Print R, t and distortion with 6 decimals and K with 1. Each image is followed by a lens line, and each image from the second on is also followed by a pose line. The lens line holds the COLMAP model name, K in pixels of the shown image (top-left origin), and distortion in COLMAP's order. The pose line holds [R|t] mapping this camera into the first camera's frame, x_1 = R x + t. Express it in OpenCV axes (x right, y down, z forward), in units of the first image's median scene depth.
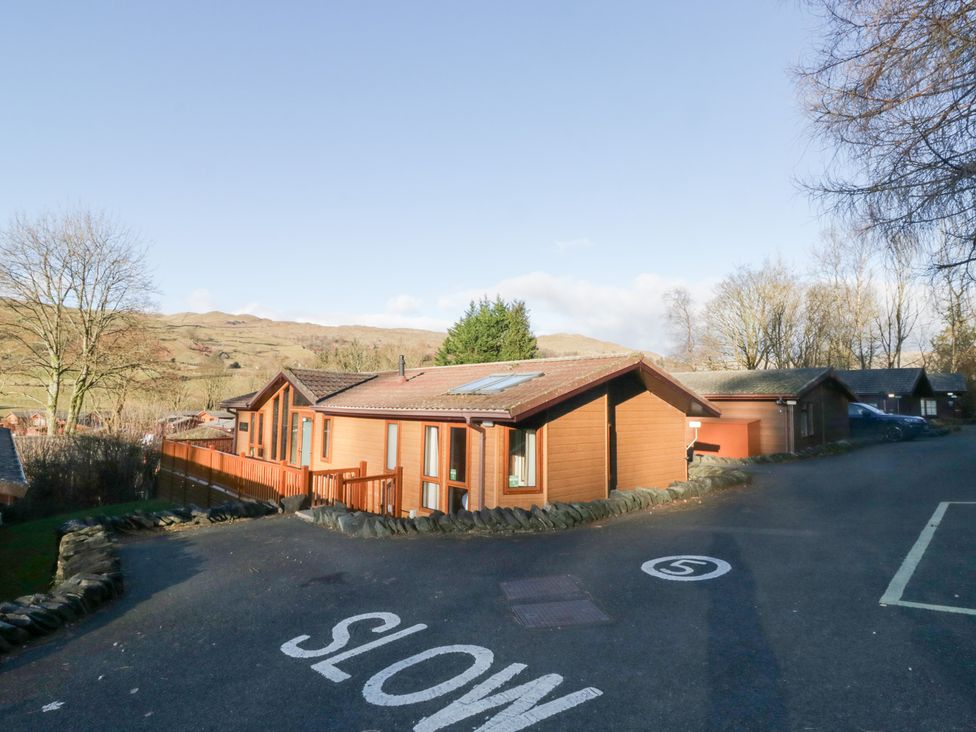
lens RADIAL K [[529.8, 0, 506.4], [0, 529.8, 366.8], [0, 0, 1]] dist [-0.002748, -0.004960]
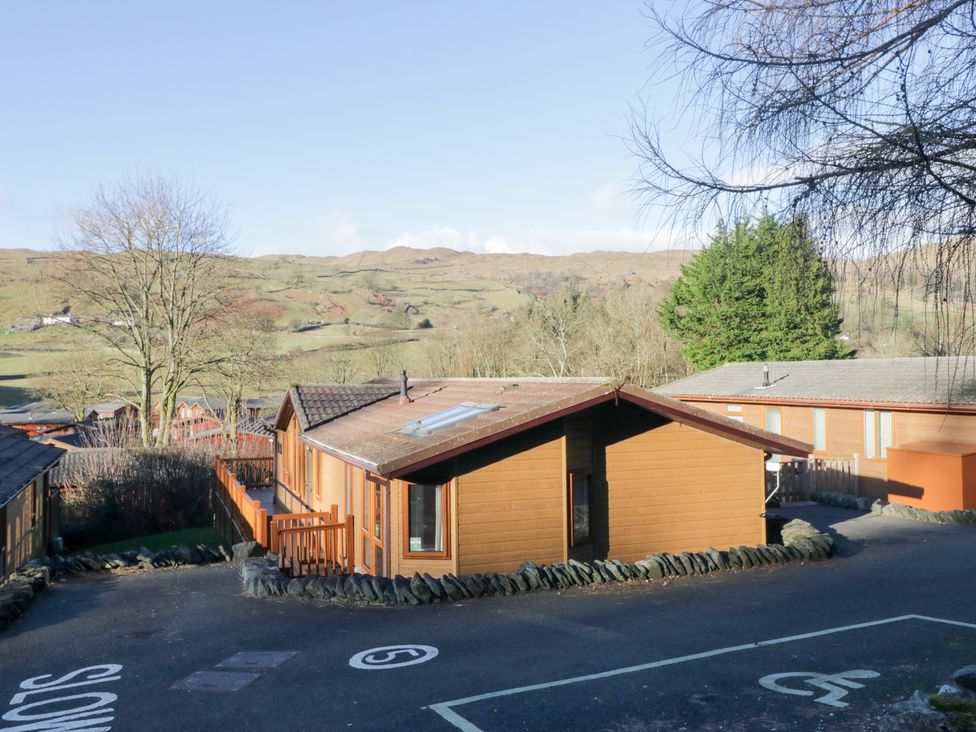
lens RADIAL K [[857.9, 0, 491.6], [0, 857.9, 369.6], [0, 0, 1]] dist [0.013748, 0.000781]
pose [[0.919884, -0.022232, -0.391561, 0.503195], [0.047630, 0.997335, 0.055268, -0.102073], [0.389289, -0.069490, 0.918491, -0.157002]]
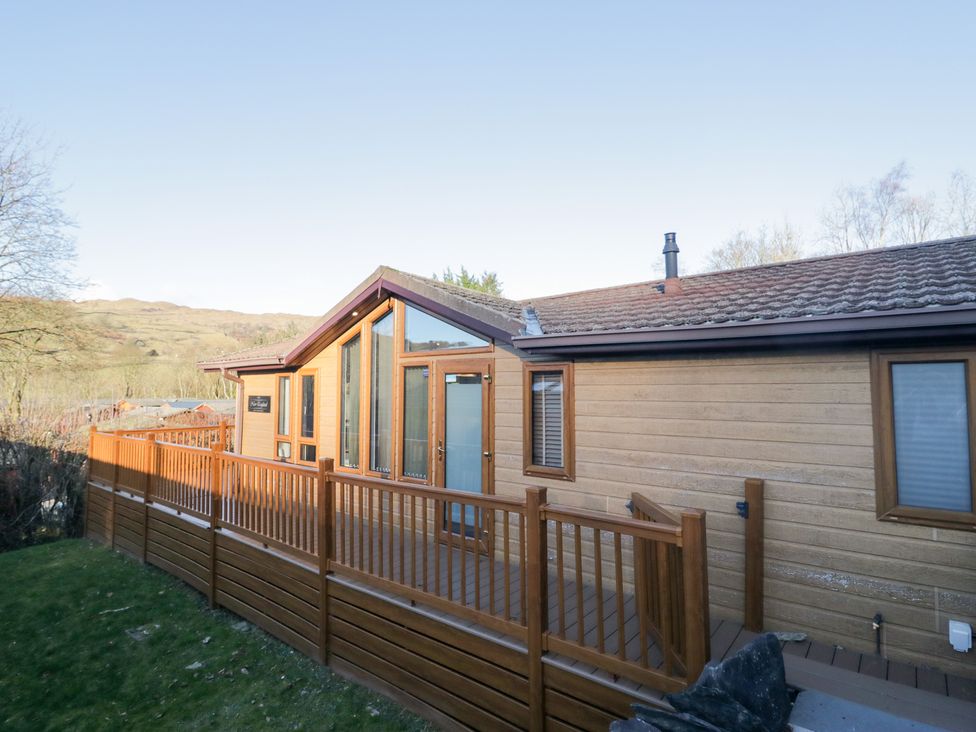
lens RADIAL K [[511.9, 0, 491.1], [0, 511.9, 360.5], [0, 0, 1]] dist [0.000099, -0.012020]
pose [[0.993577, -0.010846, 0.112634, -0.470847], [0.009070, 0.999827, 0.016266, 0.092651], [-0.112791, -0.015140, 0.993503, 0.678529]]
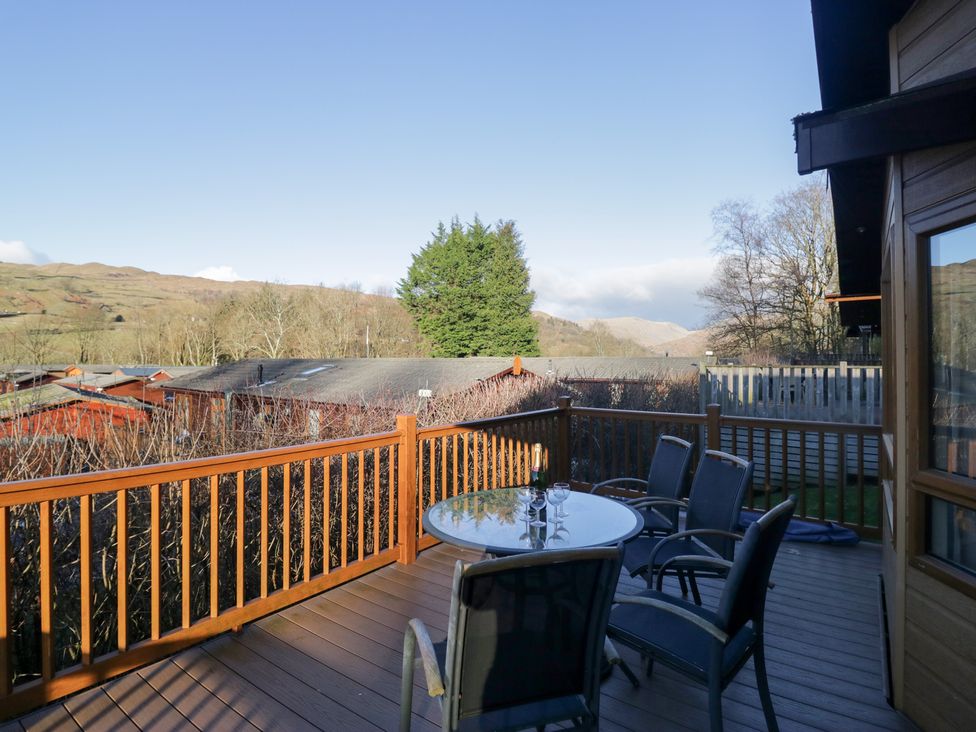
lens RADIAL K [[498.4, 0, 492.8], [0, 498.4, 354.8], [0, 0, 1]] dist [0.002432, -0.013375]
pose [[0.985548, -0.002545, 0.169379, -0.760387], [-0.007937, 0.998095, 0.061181, 0.184401], [-0.169212, -0.061641, 0.983650, 1.630211]]
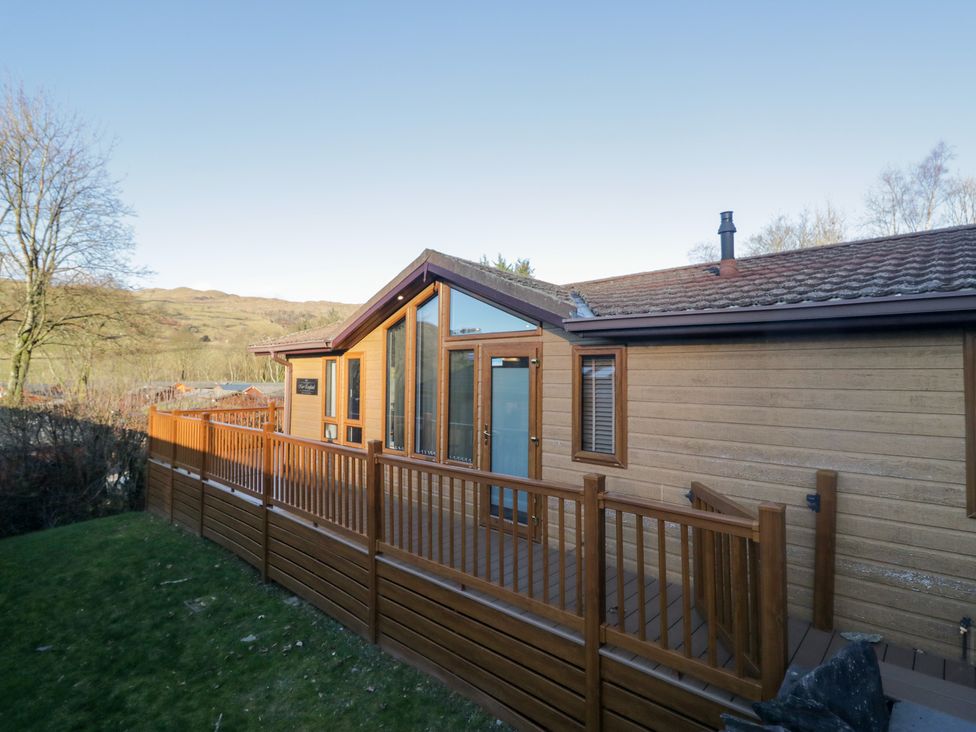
lens RADIAL K [[498.4, 0, 491.7], [0, 498.4, 361.4], [0, 0, 1]] dist [0.002432, -0.013375]
pose [[0.998767, -0.007291, 0.049113, -0.482914], [0.005116, 0.999007, 0.044263, 0.095675], [-0.049387, -0.043957, 0.997812, 0.698229]]
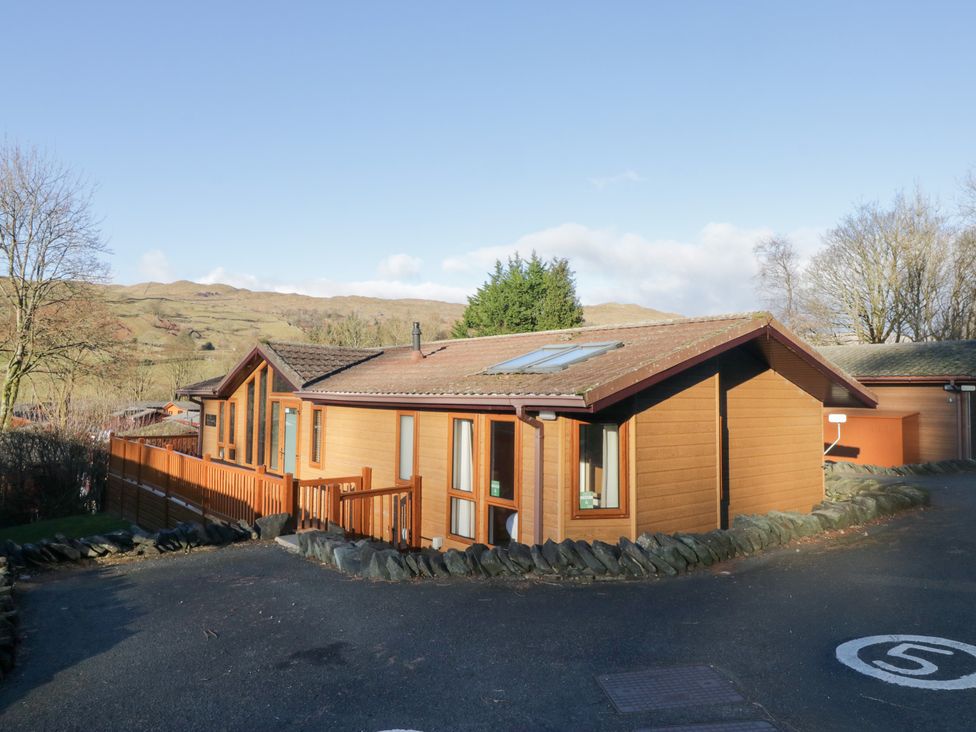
lens RADIAL K [[669.6, 0, 488.4], [0, 669.6, 368.7], [0, 0, 1]] dist [0.007980, -0.005813]
pose [[0.996951, -0.003616, -0.077941, -0.032595], [0.006211, 0.999434, 0.033066, 0.014005], [0.077777, -0.033450, 0.996409, 0.104734]]
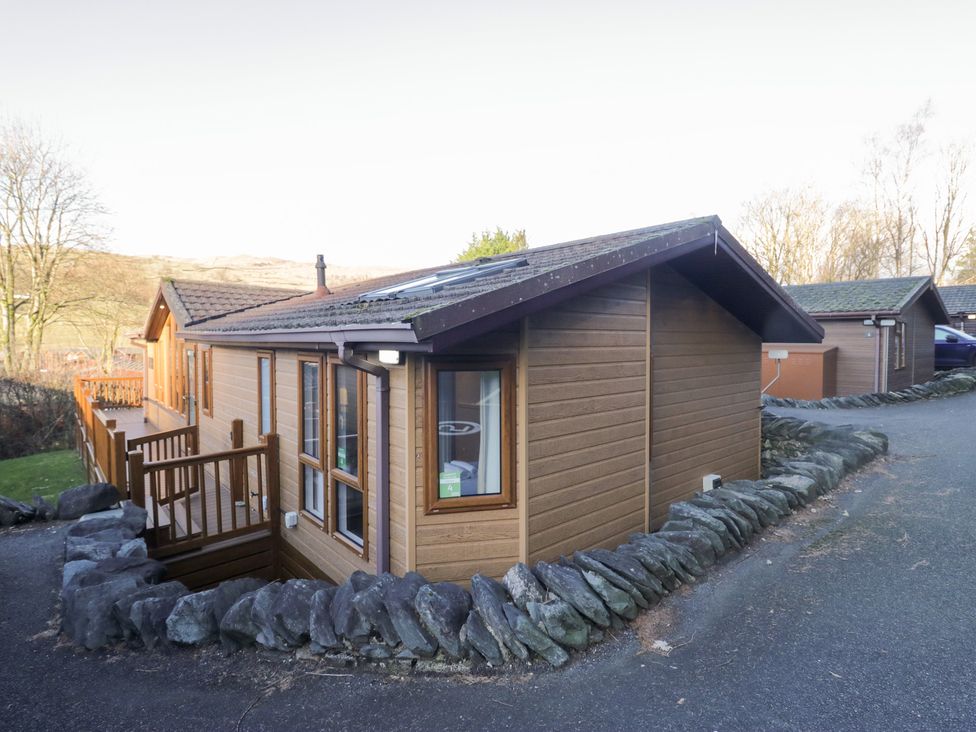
lens RADIAL K [[498.4, 0, 489.4], [0, 498.4, 358.0], [0, 0, 1]] dist [0.002432, -0.013375]
pose [[0.998599, -0.009753, -0.052004, 0.051926], [0.015513, 0.993639, 0.111543, 0.047138], [0.050586, -0.112193, 0.992398, 0.441995]]
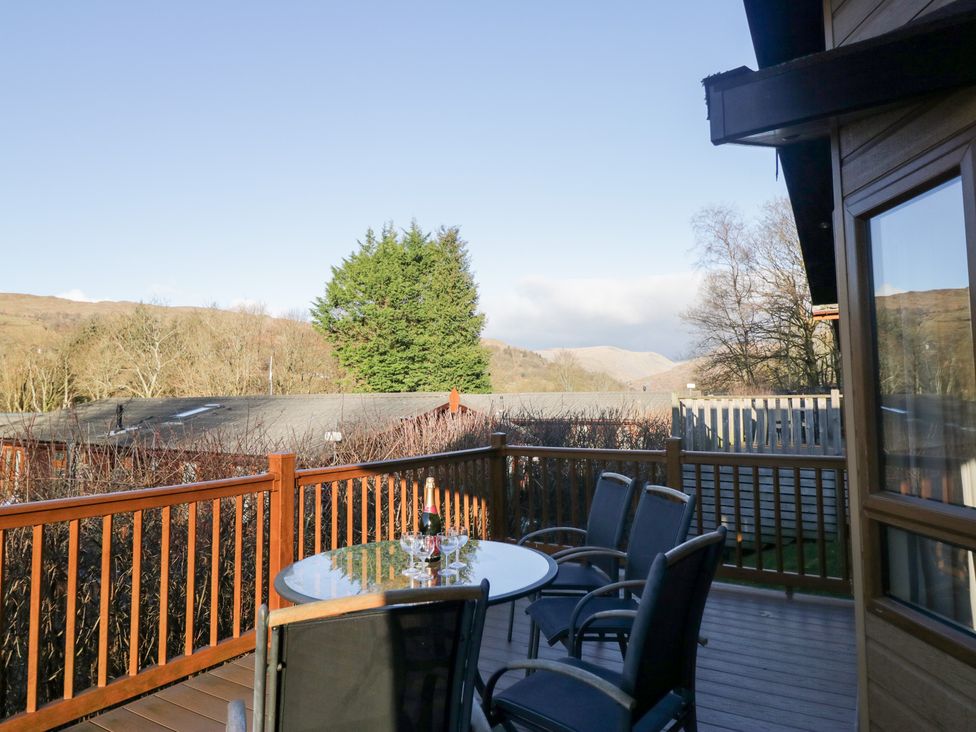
lens RADIAL K [[619.4, 0, 491.5], [0, 619.4, 358.3], [0, 0, 1]] dist [0.007132, -0.008563]
pose [[0.966875, 0.000880, 0.255248, -0.738704], [-0.002007, 0.999989, 0.004156, 0.193616], [-0.255241, -0.004531, 0.966867, 1.625037]]
